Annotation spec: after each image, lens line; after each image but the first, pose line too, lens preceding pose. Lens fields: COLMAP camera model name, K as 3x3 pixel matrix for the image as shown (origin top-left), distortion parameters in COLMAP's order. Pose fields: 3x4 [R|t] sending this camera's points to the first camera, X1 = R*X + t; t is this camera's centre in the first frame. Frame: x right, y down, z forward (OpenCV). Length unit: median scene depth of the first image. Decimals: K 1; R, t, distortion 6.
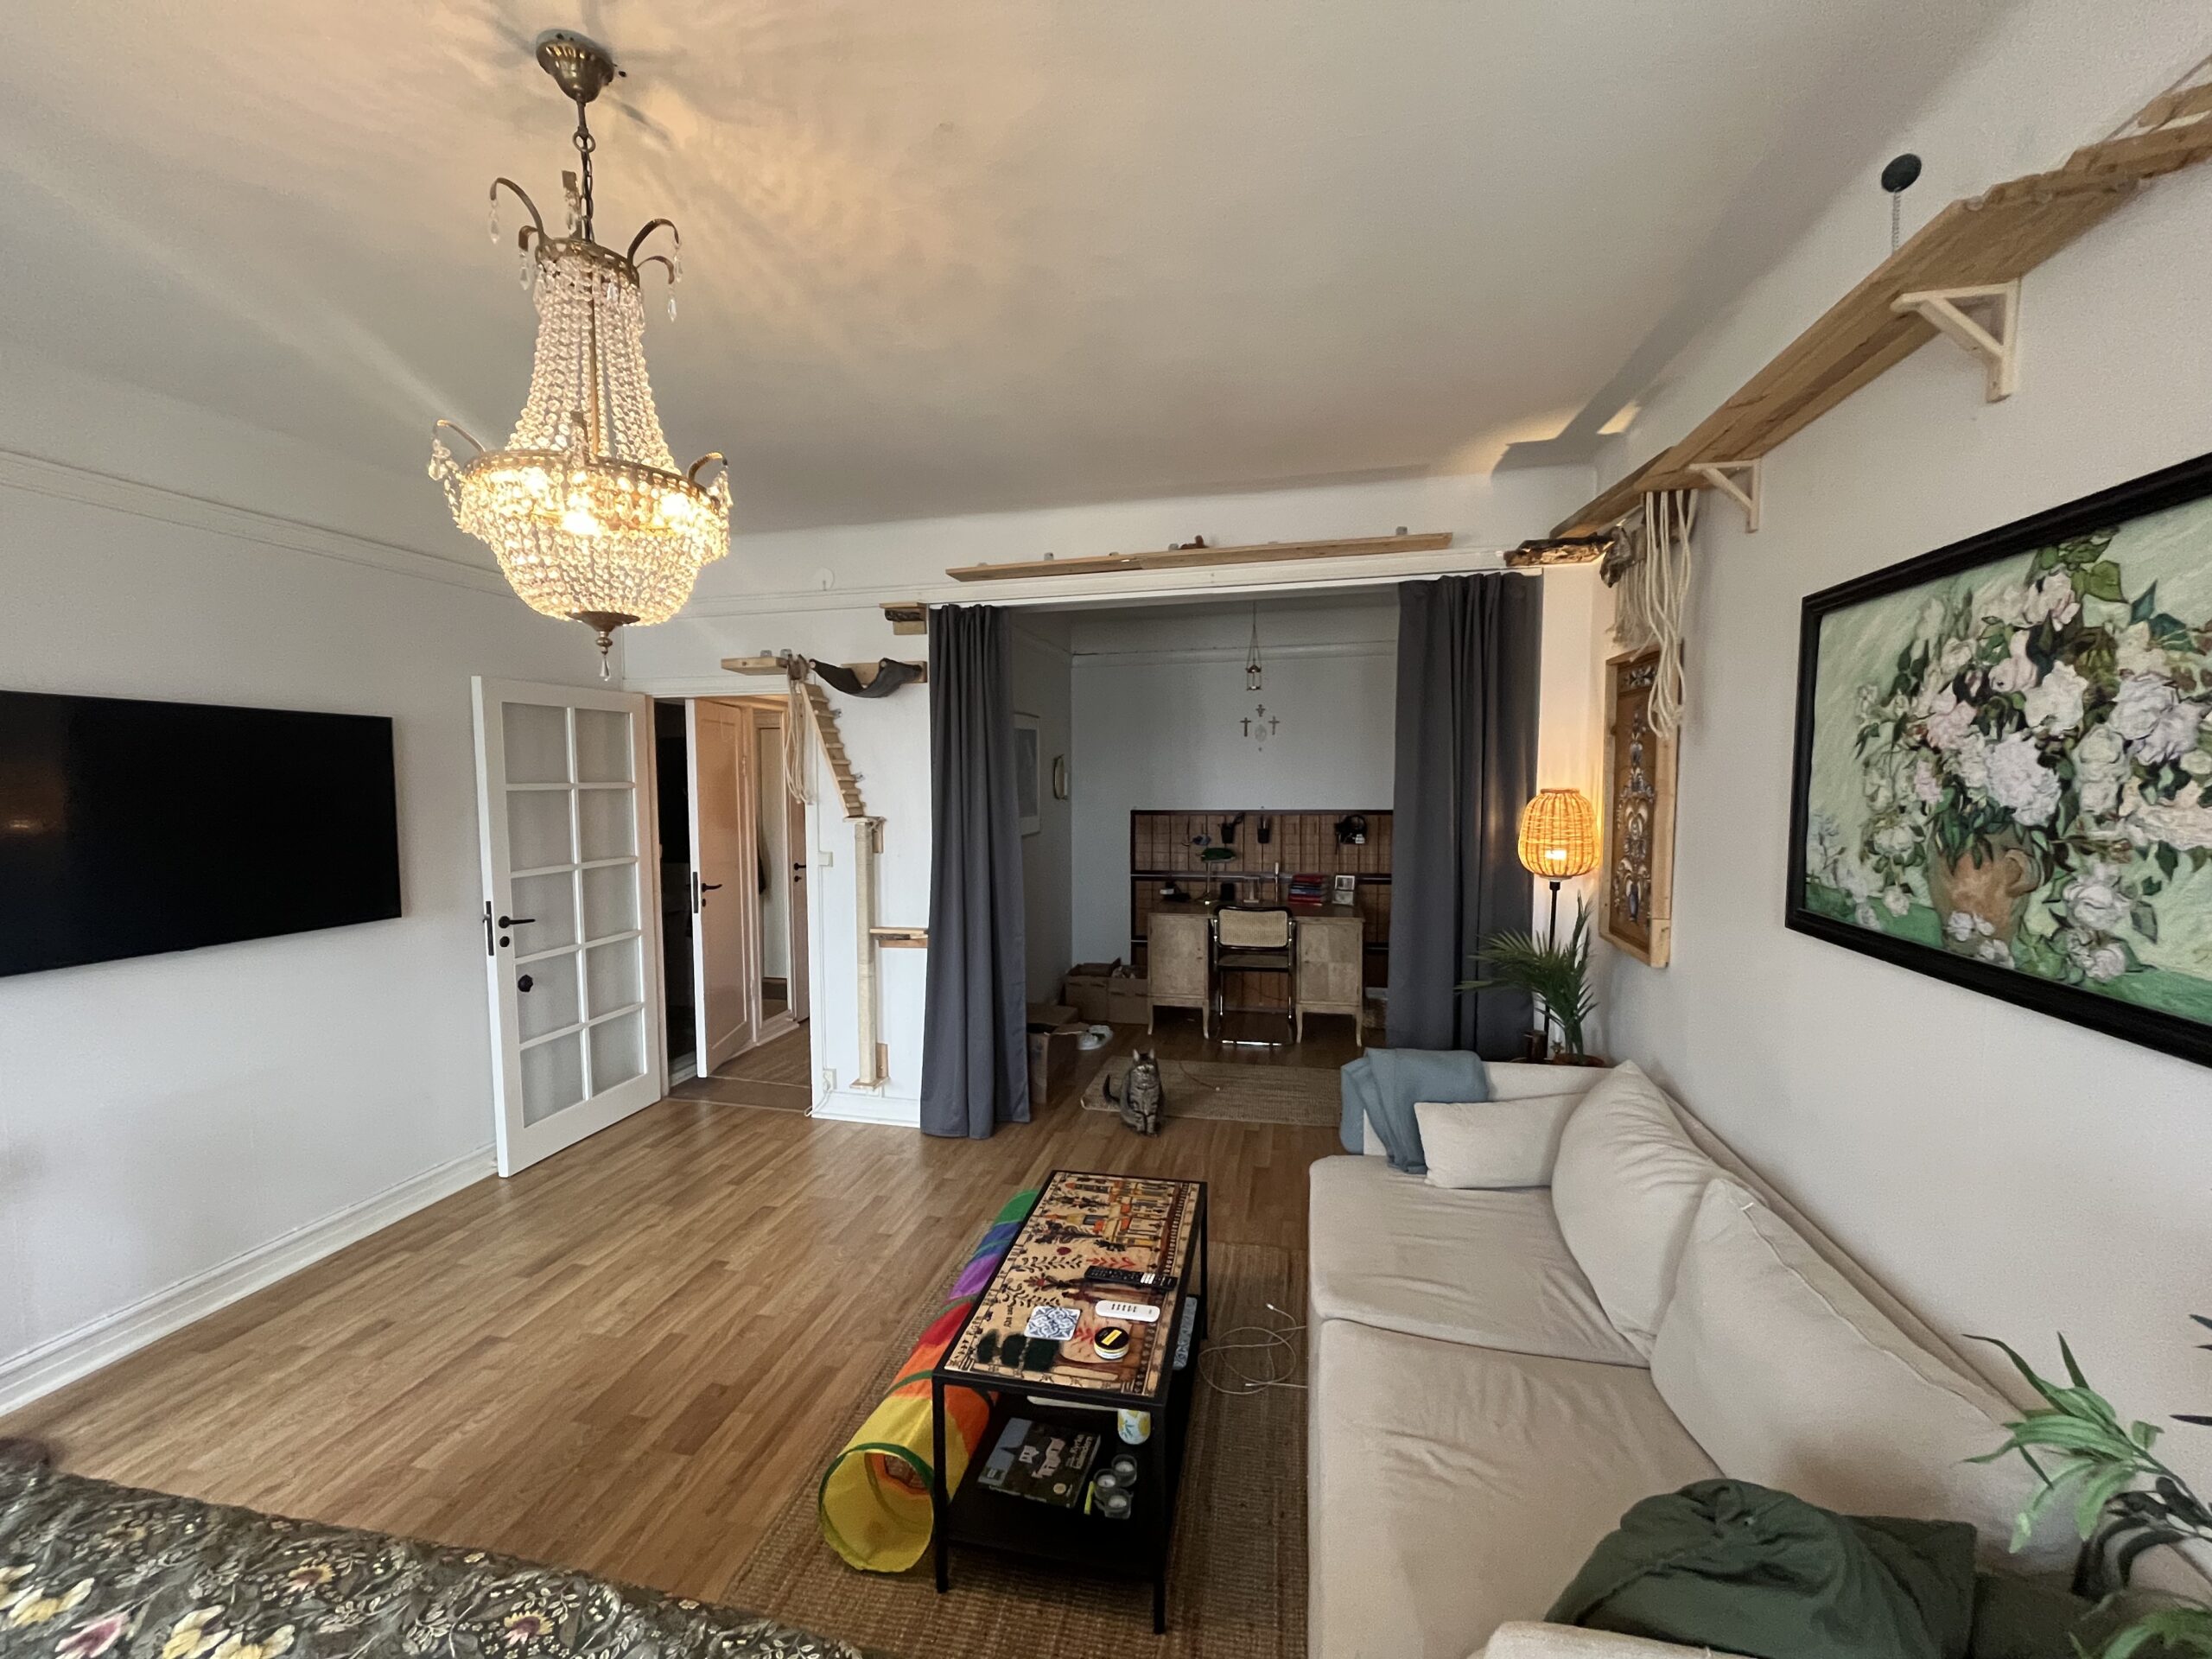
lens RADIAL K [[889.8, 0, 1106.0], [0, 889.8, 829.5], [0, 0, 1]] dist [-0.005902, -0.000273]
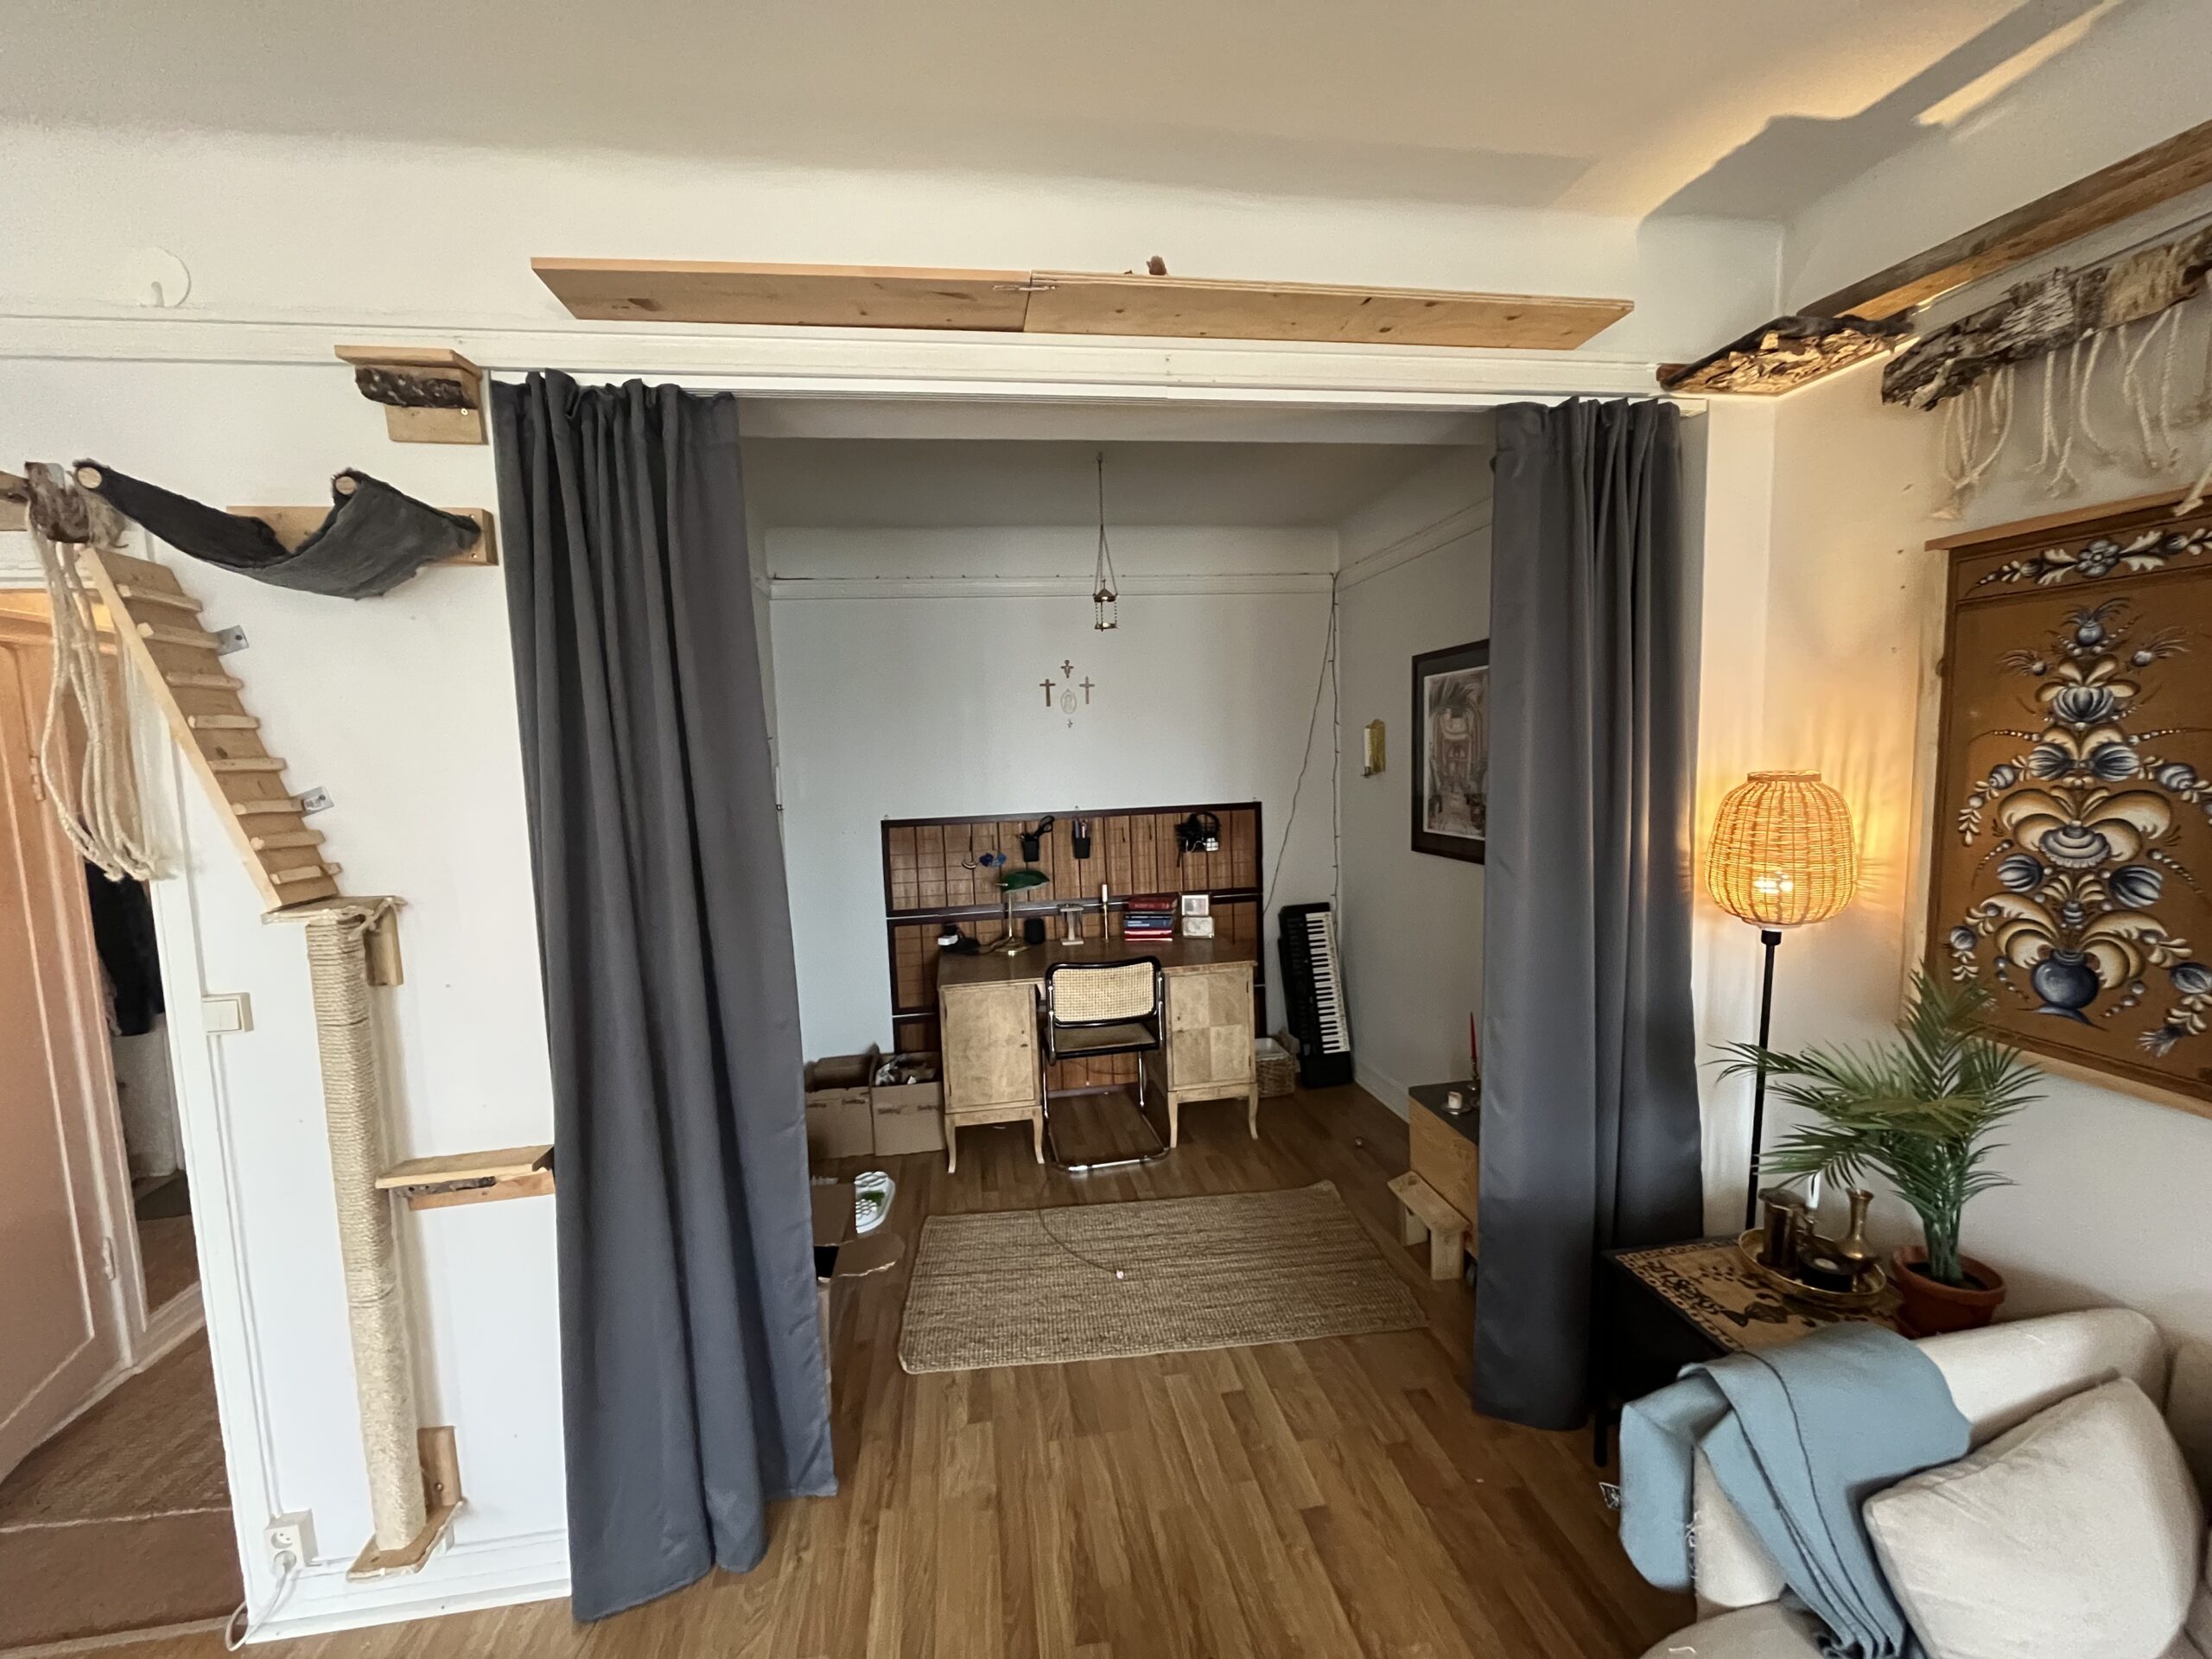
lens RADIAL K [[889.8, 0, 1106.0], [0, 889.8, 829.5], [0, 0, 1]] dist [-0.005902, -0.000273]
pose [[0.924849, -0.060169, 0.375546, -0.076187], [0.053063, 0.998163, 0.029245, -0.029888], [-0.376615, -0.007120, 0.926342, 0.381763]]
